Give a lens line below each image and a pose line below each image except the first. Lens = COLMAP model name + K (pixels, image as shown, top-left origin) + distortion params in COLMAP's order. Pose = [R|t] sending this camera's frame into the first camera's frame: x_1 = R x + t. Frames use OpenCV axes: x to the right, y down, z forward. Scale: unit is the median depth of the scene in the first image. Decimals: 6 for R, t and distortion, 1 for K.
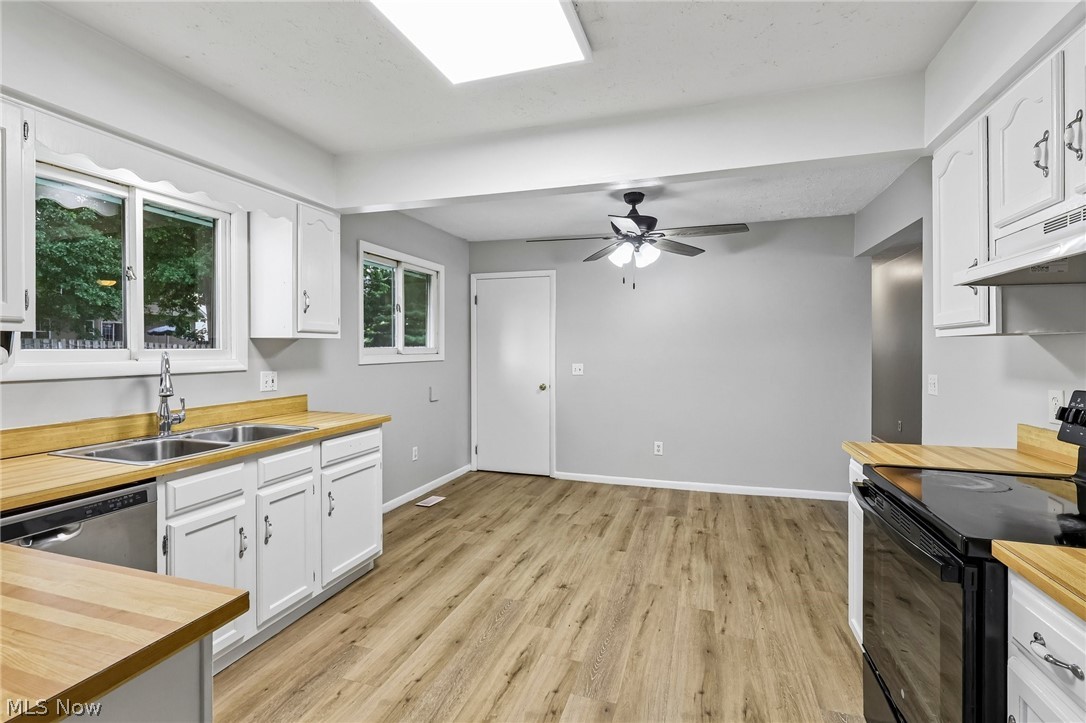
lens RADIAL K [[508.2, 0, 538.4], [0, 508.2, 351.8], [0, 0, 1]] dist [0.000258, 0.000234]
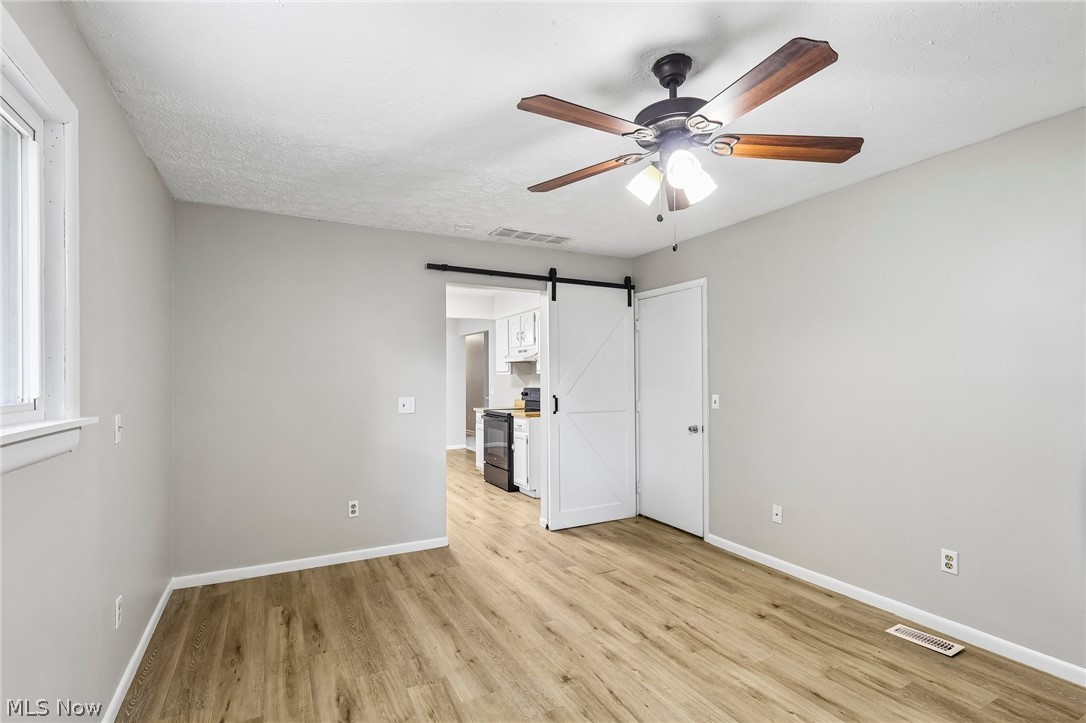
lens RADIAL K [[504.6, 0, 539.6], [0, 504.6, 375.6], [0, 0, 1]] dist [-0.000875, 0.000301]
pose [[0.688315, 0.001131, 0.725411, -0.997717], [0.006613, 0.999947, -0.007835, 0.003521], [-0.725382, 0.010190, 0.688271, -1.040577]]
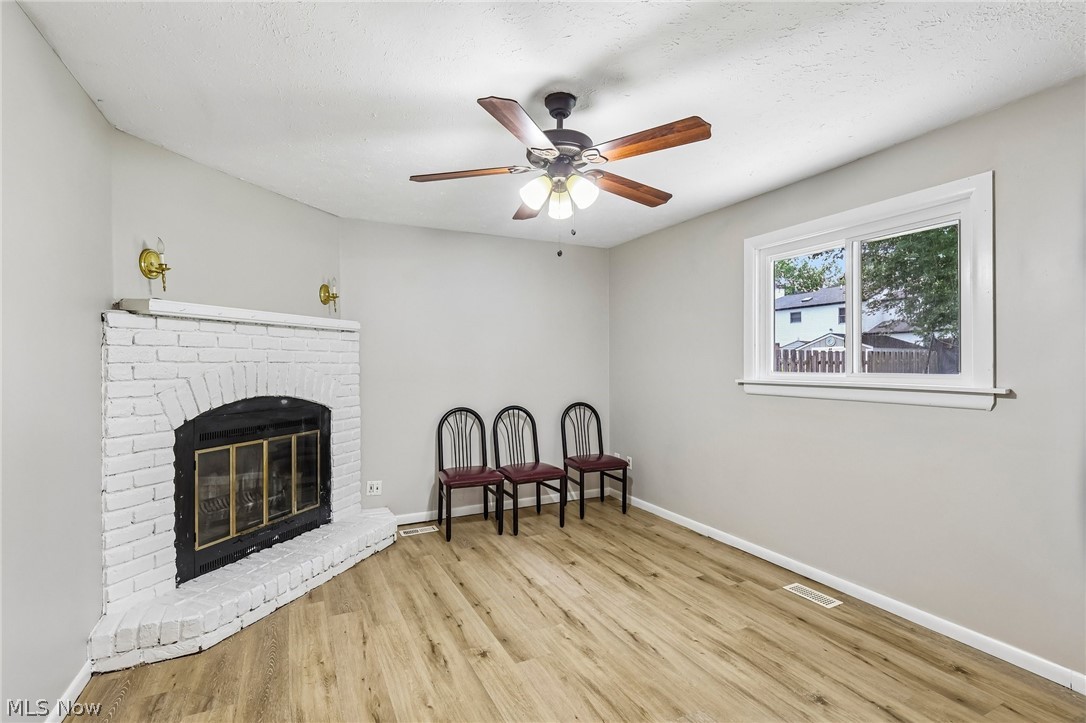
lens RADIAL K [[500.6, 0, 536.8], [0, 500.6, 365.4], [0, 0, 1]] dist [-0.002621, -0.000659]
pose [[-0.716698, 0.003881, -0.697373, 0.038942], [-0.000595, 0.999981, 0.006176, 0.002348], [0.697384, 0.004842, -0.716682, -0.282157]]
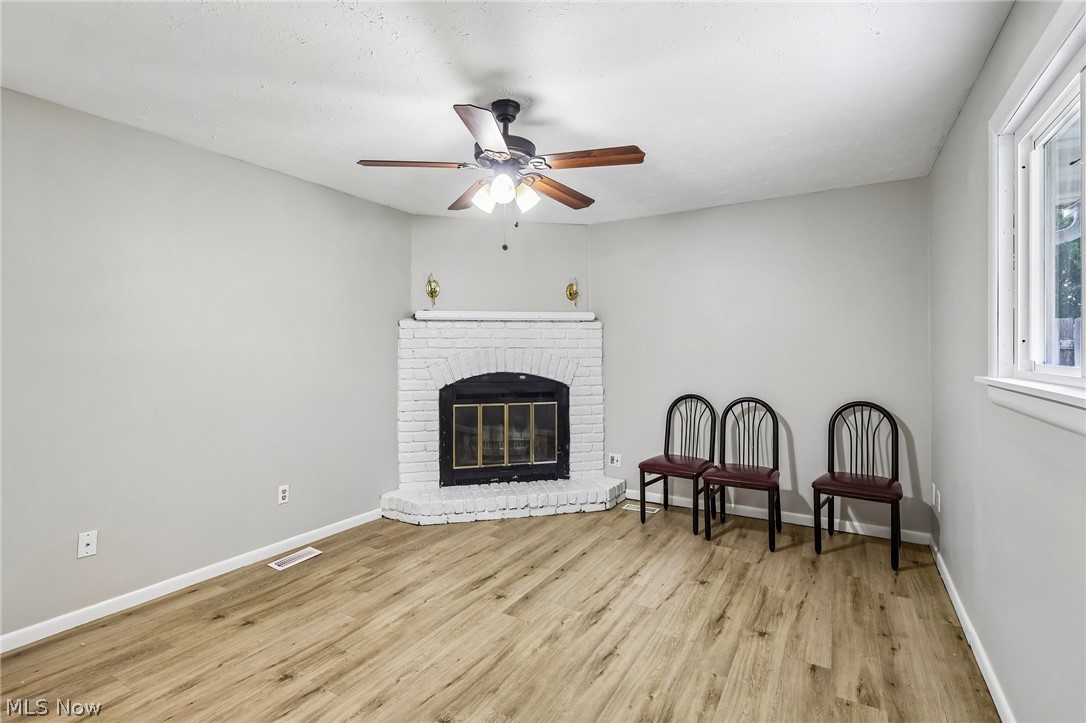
lens RADIAL K [[506.8, 0, 540.2], [0, 506.8, 359.4], [0, 0, 1]] dist [-0.000511, 0.000194]
pose [[-0.975863, -0.002637, 0.218369, -0.681903], [0.002980, 0.999673, 0.025390, -0.000683], [-0.218365, 0.025428, -0.975536, -0.030245]]
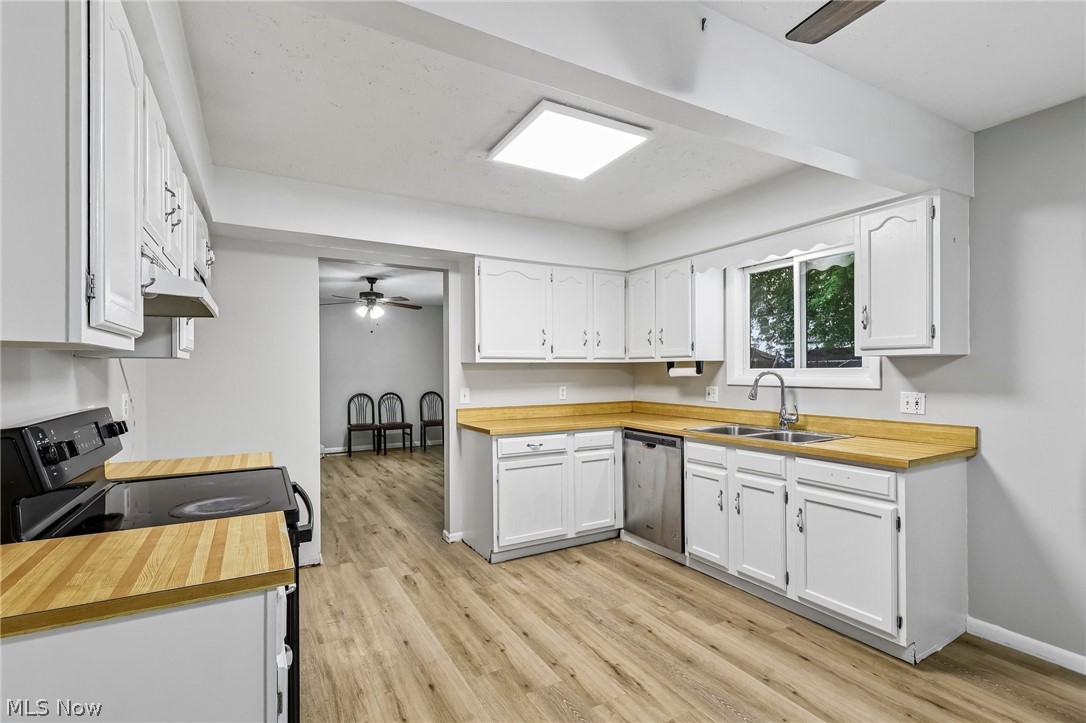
lens RADIAL K [[504.6, 0, 539.6], [0, 504.6, 375.6], [0, 0, 1]] dist [-0.000875, 0.000301]
pose [[-0.669489, 0.011521, -0.742733, 0.577429], [0.000149, 0.999882, 0.015375, -0.005330], [0.742822, 0.010183, -0.669412, 1.080573]]
